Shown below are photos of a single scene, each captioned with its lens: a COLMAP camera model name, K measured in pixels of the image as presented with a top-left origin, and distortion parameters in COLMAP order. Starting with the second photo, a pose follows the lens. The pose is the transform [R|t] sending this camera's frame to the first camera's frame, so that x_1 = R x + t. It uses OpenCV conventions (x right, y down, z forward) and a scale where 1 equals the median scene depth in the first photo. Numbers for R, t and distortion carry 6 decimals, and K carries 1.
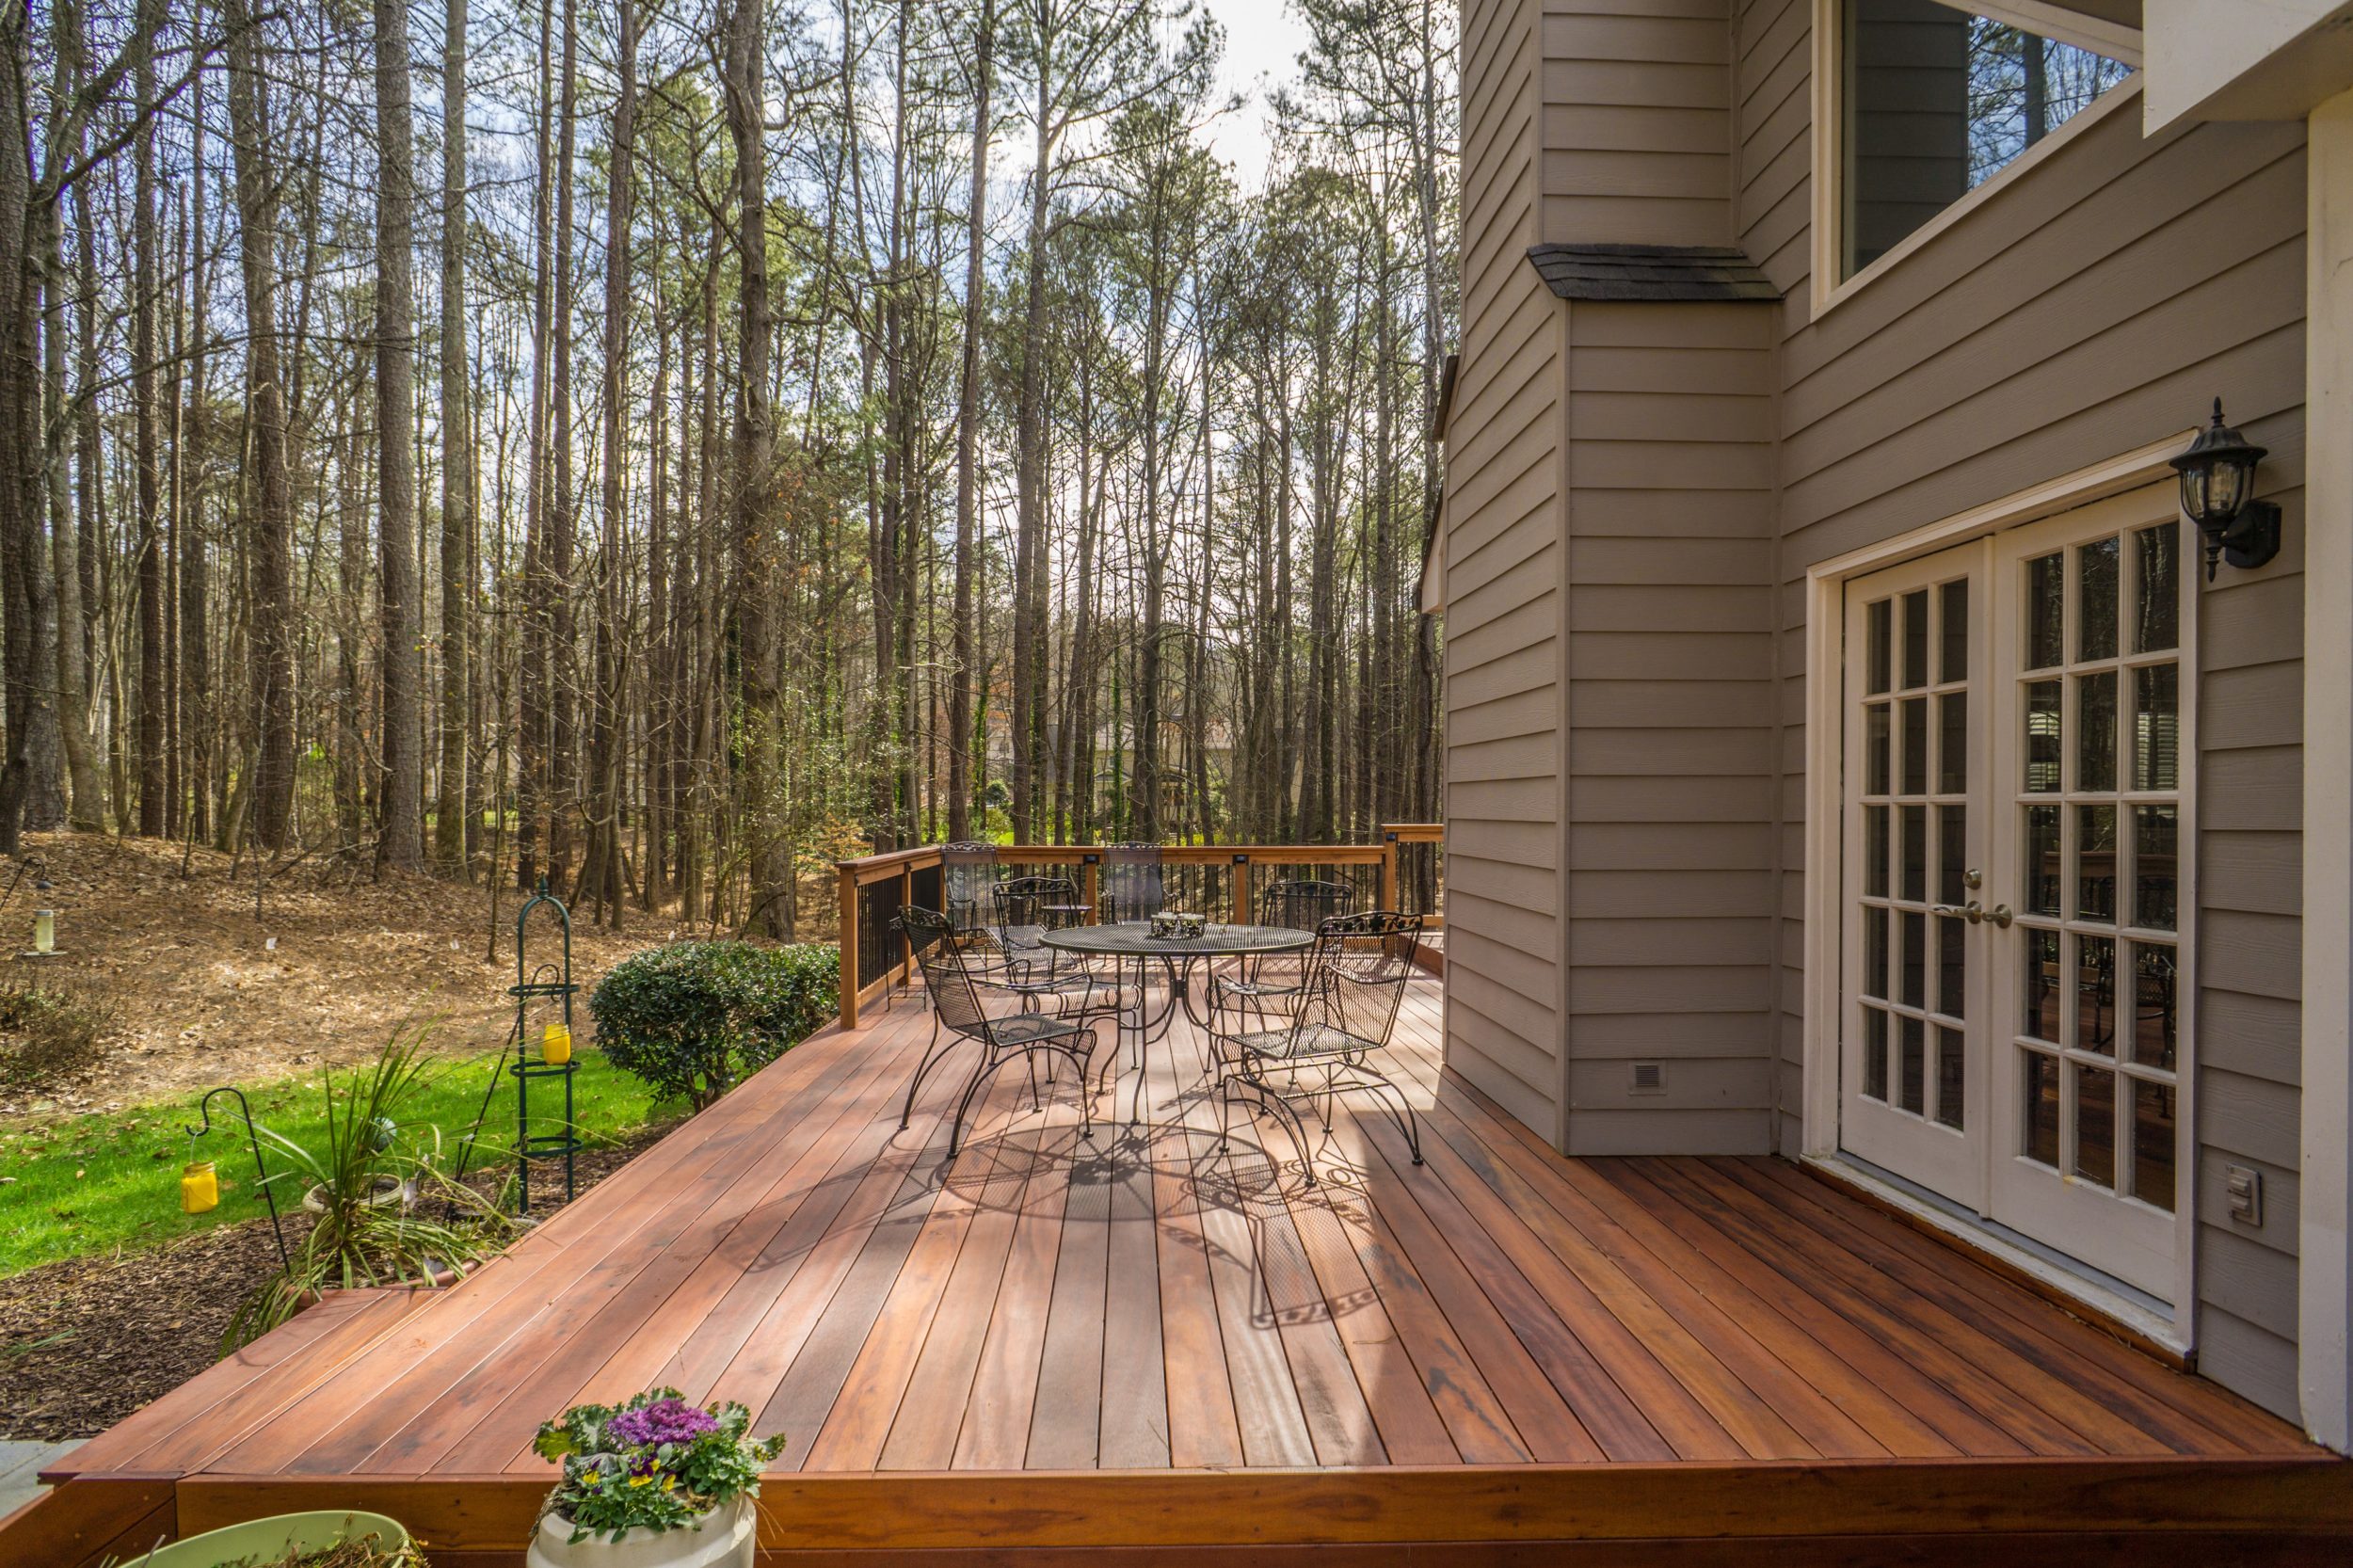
lens RADIAL K [[1318.3, 0, 1176.5], [0, 1318.3, 784.0], [0, 0, 1]] dist [0.000009, 0.000515]
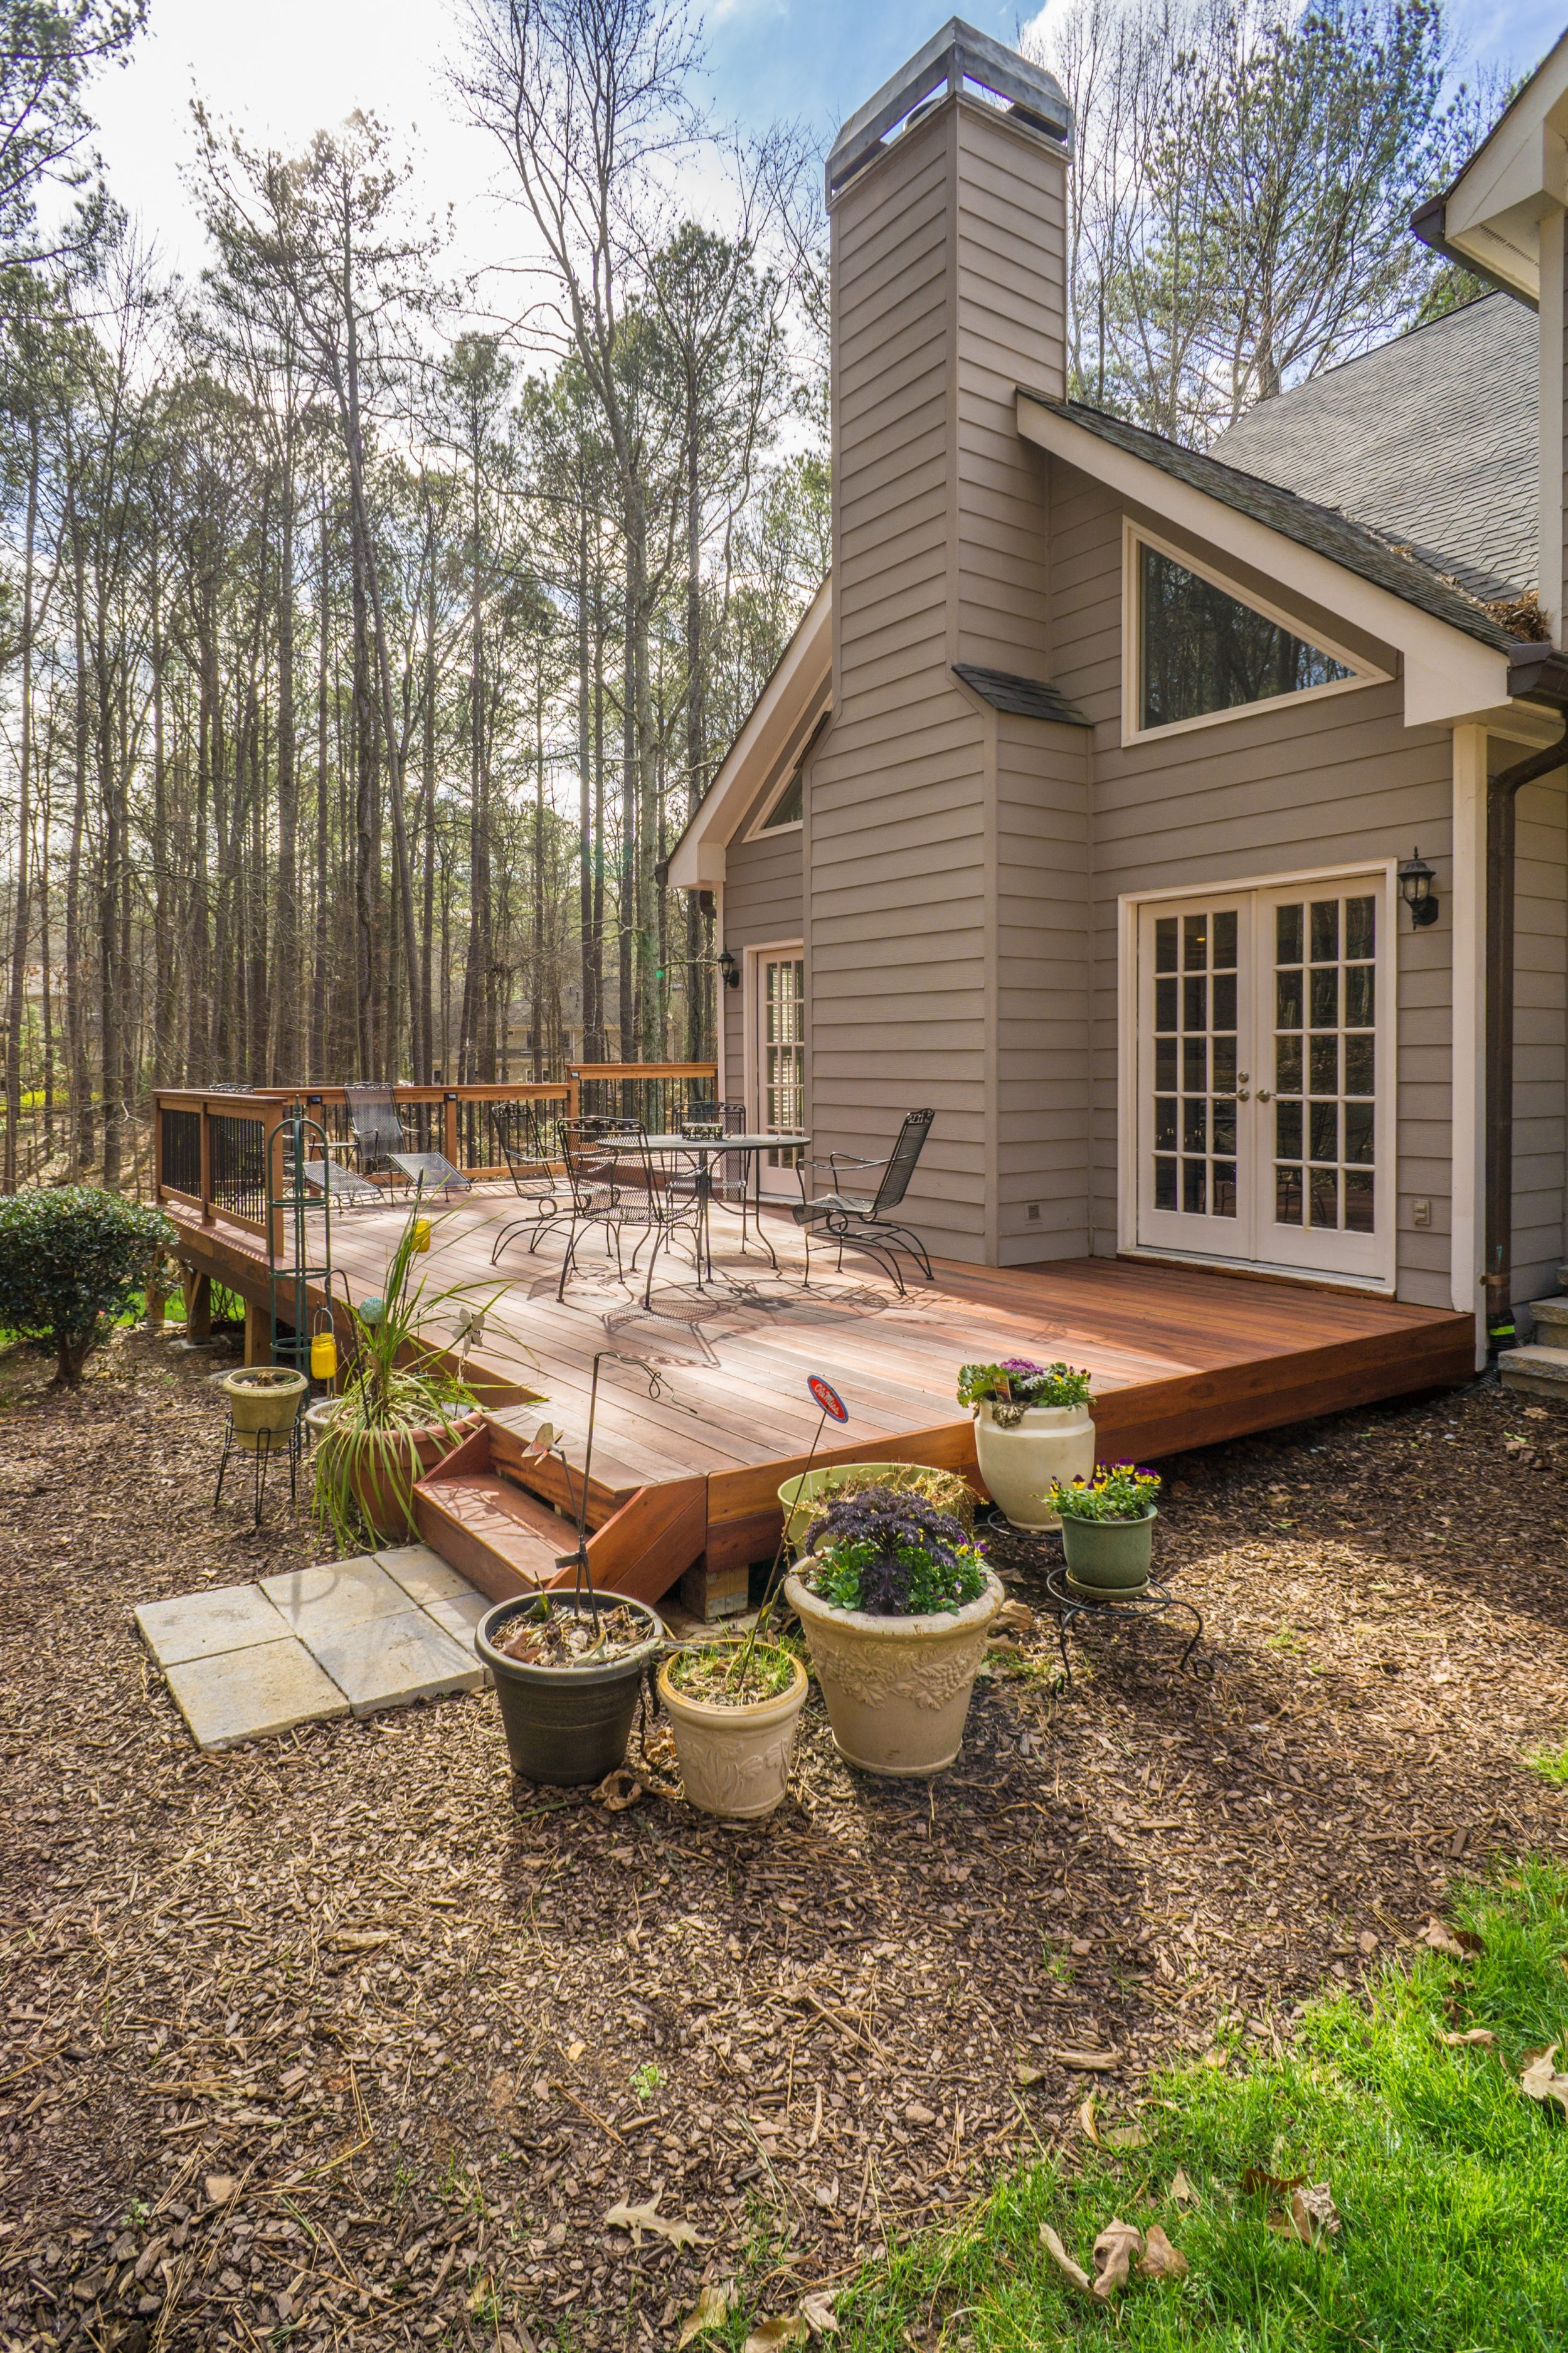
lens RADIAL K [[1303.1, 0, 782.2], [0, 1303.1, 1029.0], [0, 0, 1]] dist [0.004436, 0.002154]
pose [[0.833019, 0.007785, 0.553189, -0.889490], [-0.004355, 0.999962, -0.007515, 0.020953], [-0.553227, 0.003851, 0.833022, -0.146227]]
